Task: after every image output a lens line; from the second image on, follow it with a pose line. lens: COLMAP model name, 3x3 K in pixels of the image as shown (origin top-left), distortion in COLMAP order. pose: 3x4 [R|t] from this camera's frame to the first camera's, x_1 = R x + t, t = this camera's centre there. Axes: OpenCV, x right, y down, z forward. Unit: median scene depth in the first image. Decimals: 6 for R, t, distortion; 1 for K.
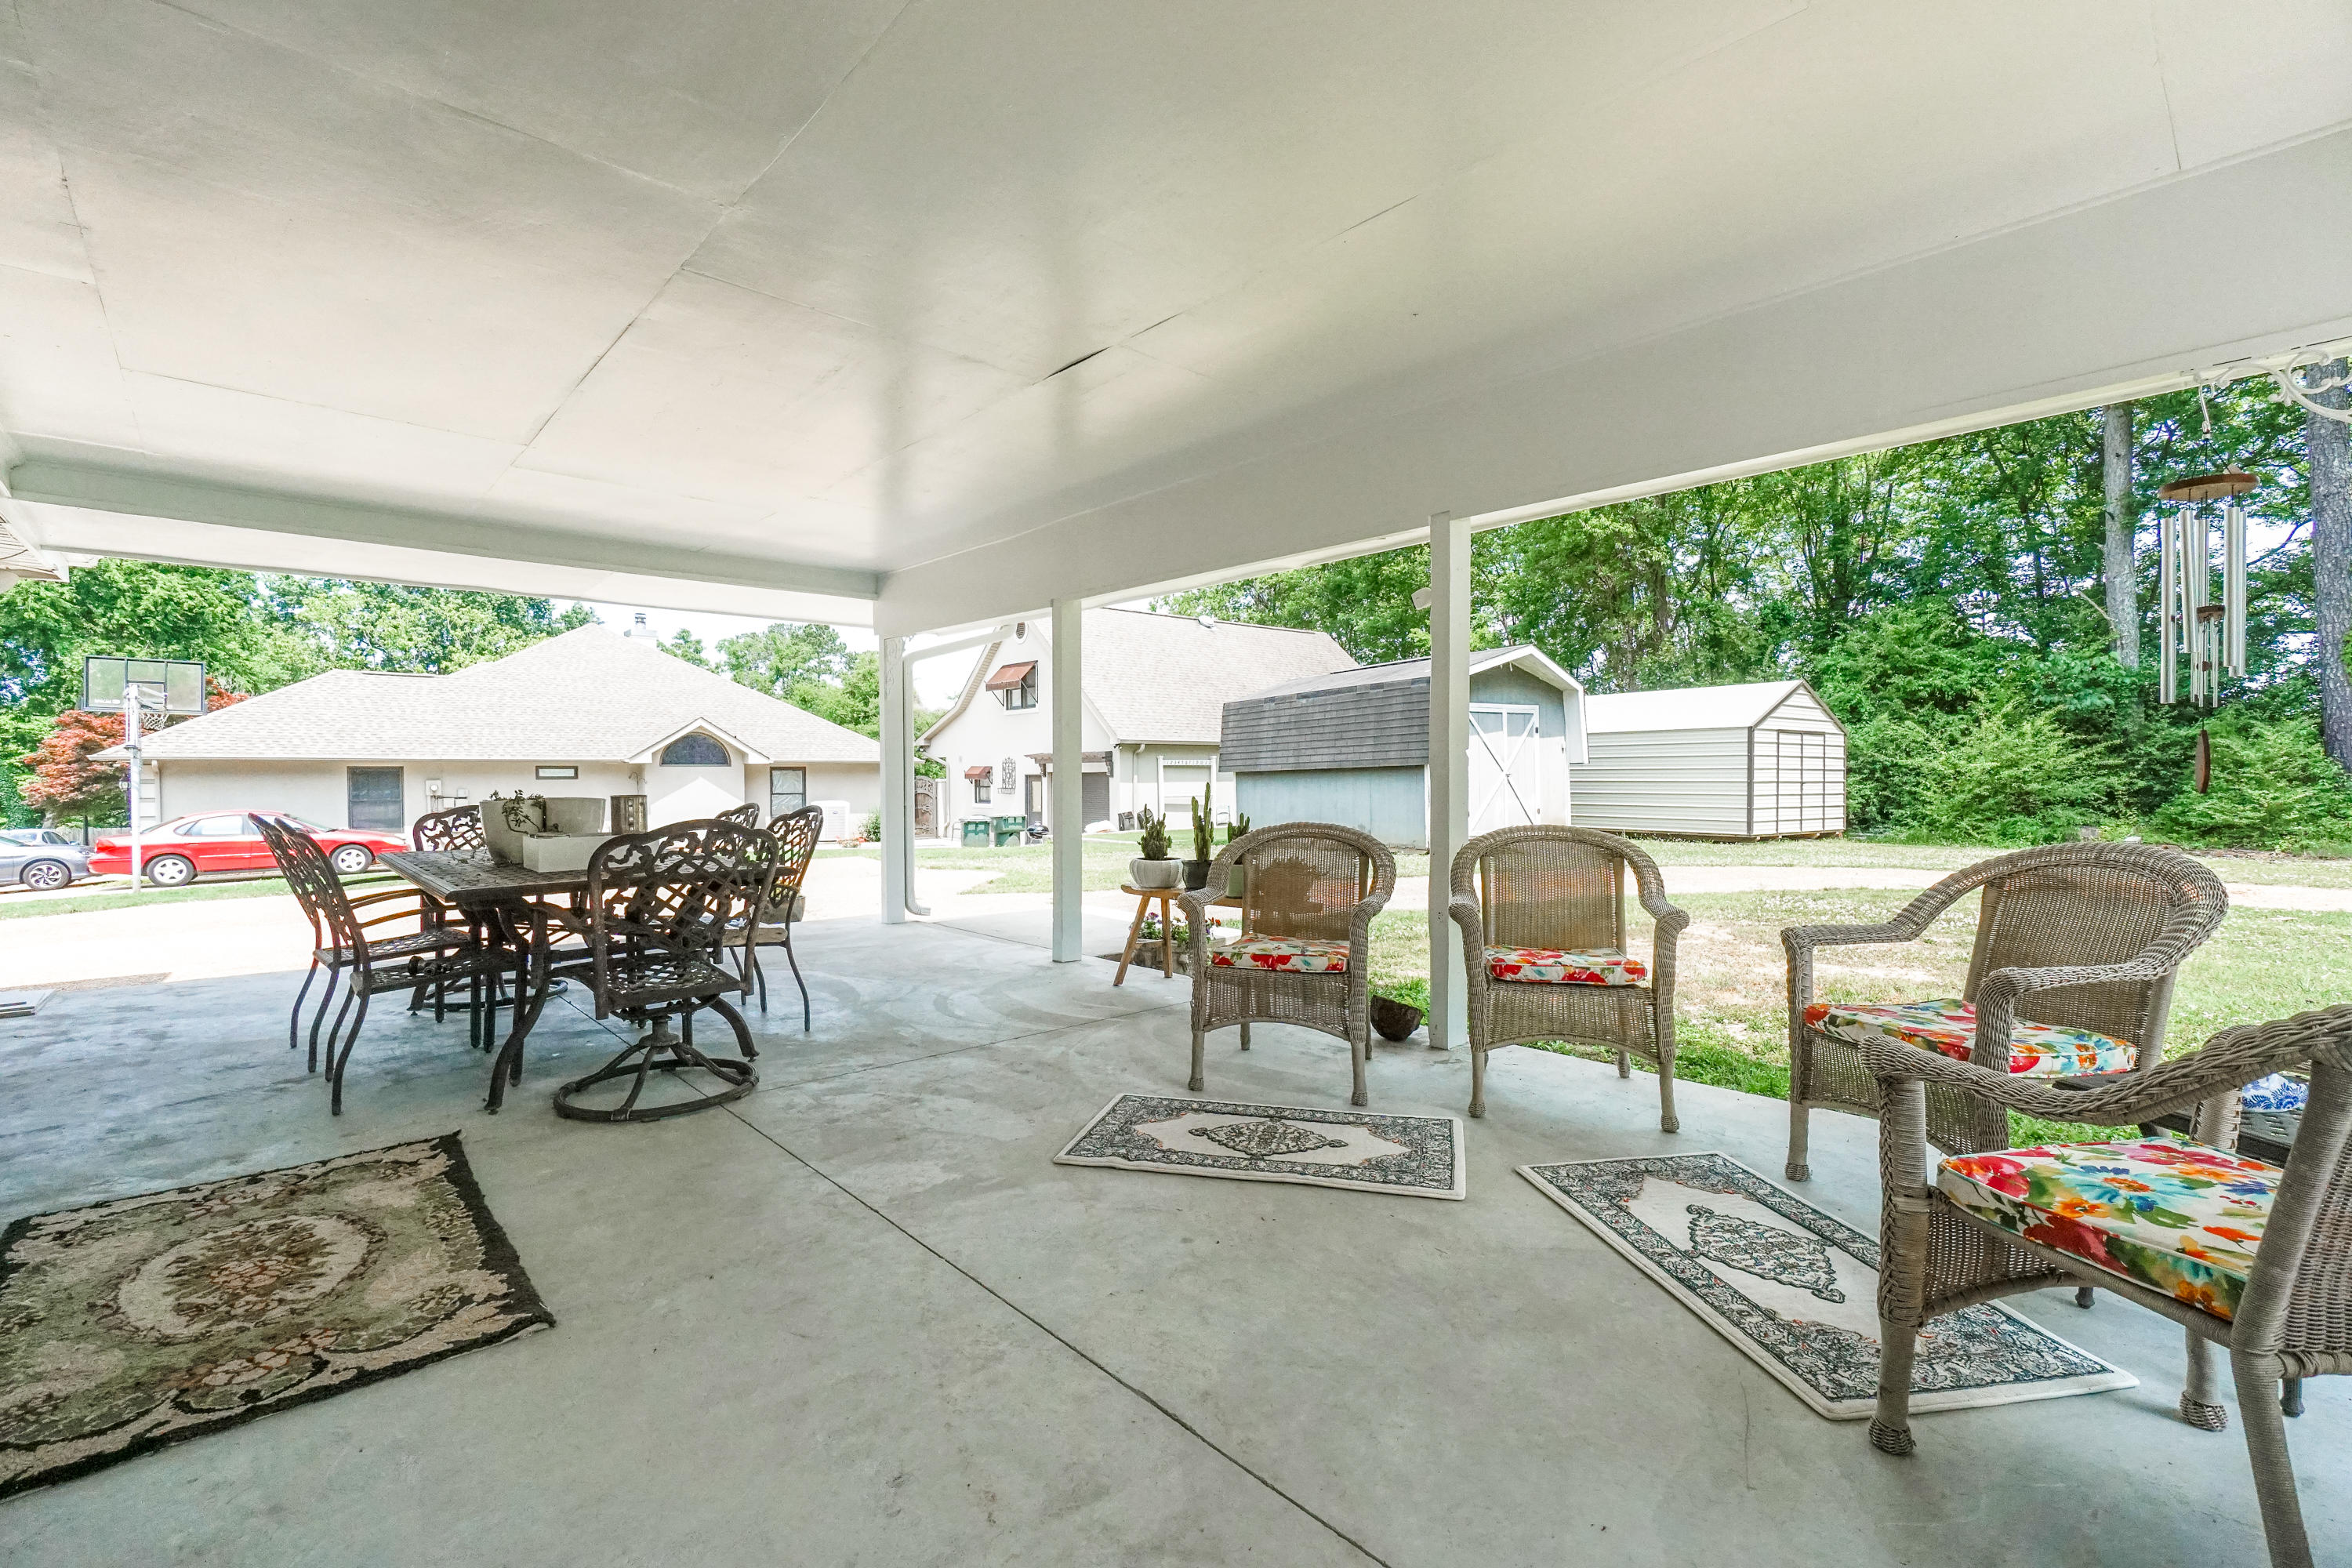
lens RADIAL K [[1057.1, 0, 1200.4], [0, 1057.1, 789.3], [0, 0, 1]] dist [-0.034693, -0.000016]
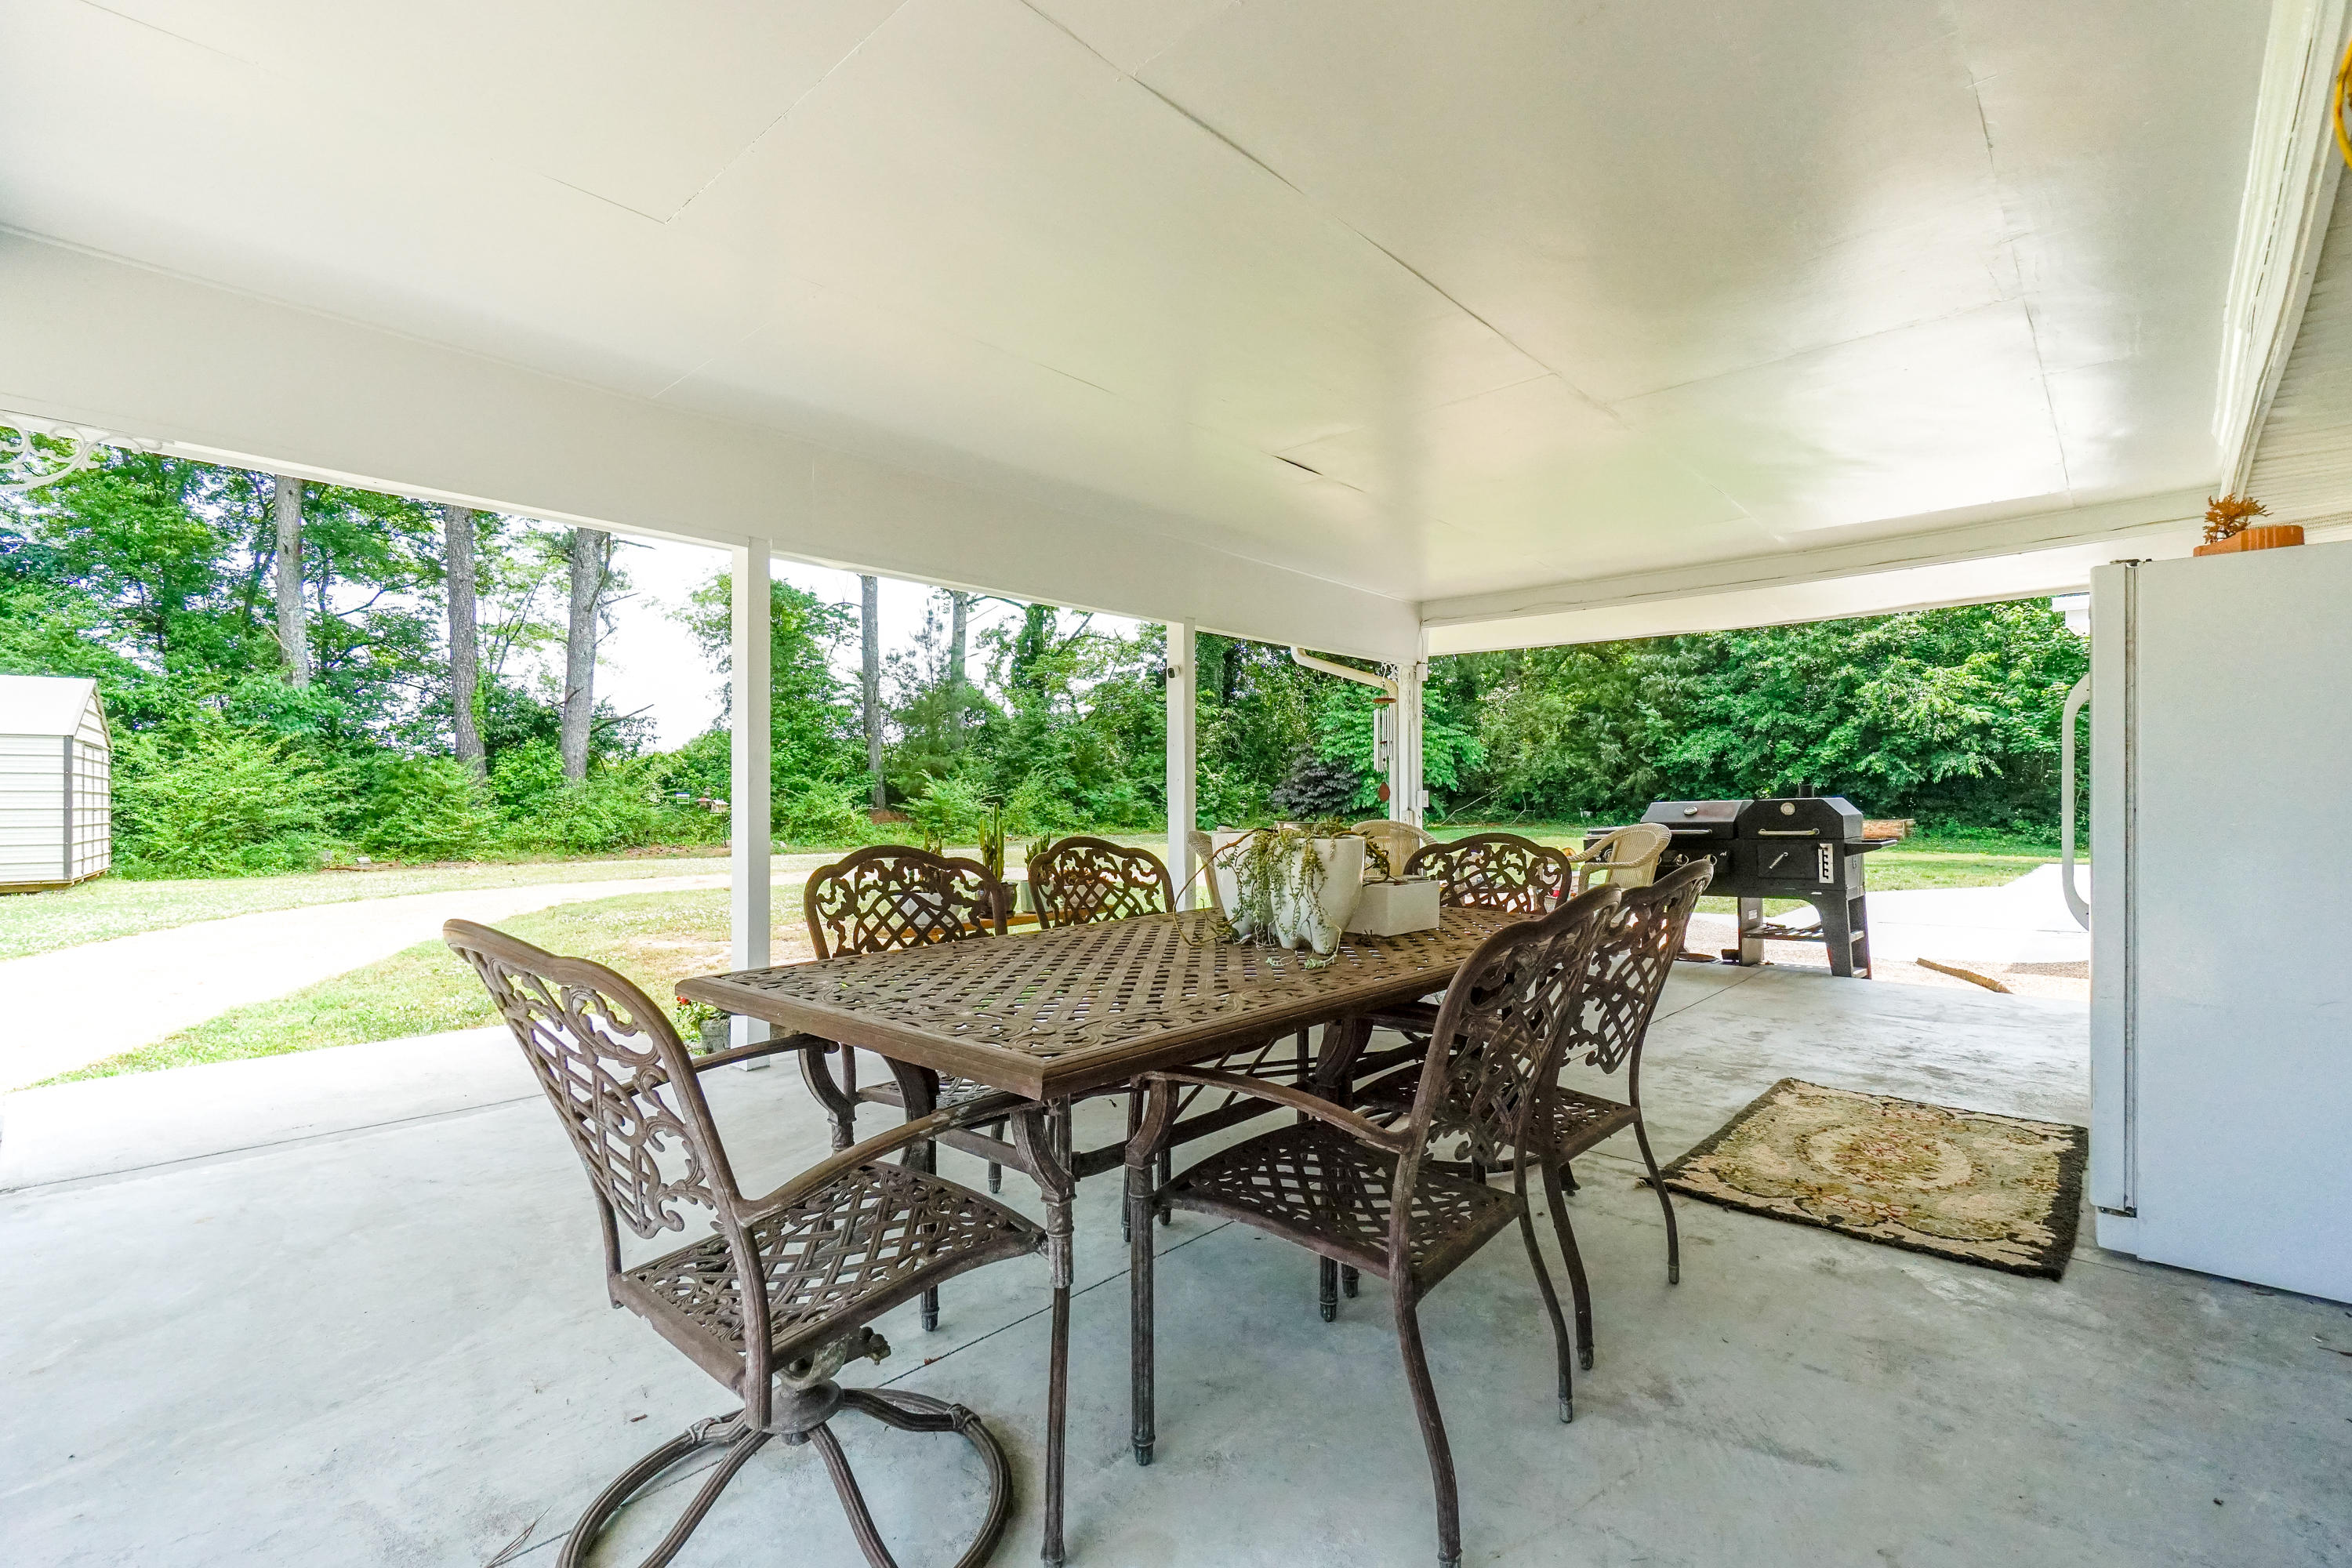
lens RADIAL K [[1057.1, 0, 1200.4], [0, 1057.1, 789.3], [0, 0, 1]] dist [-0.034693, -0.000016]
pose [[-0.088047, 0.009536, 0.996071, -1.980813], [0.014613, 0.999859, -0.008280, -0.023080], [-0.996009, 0.013826, -0.088174, 1.794479]]
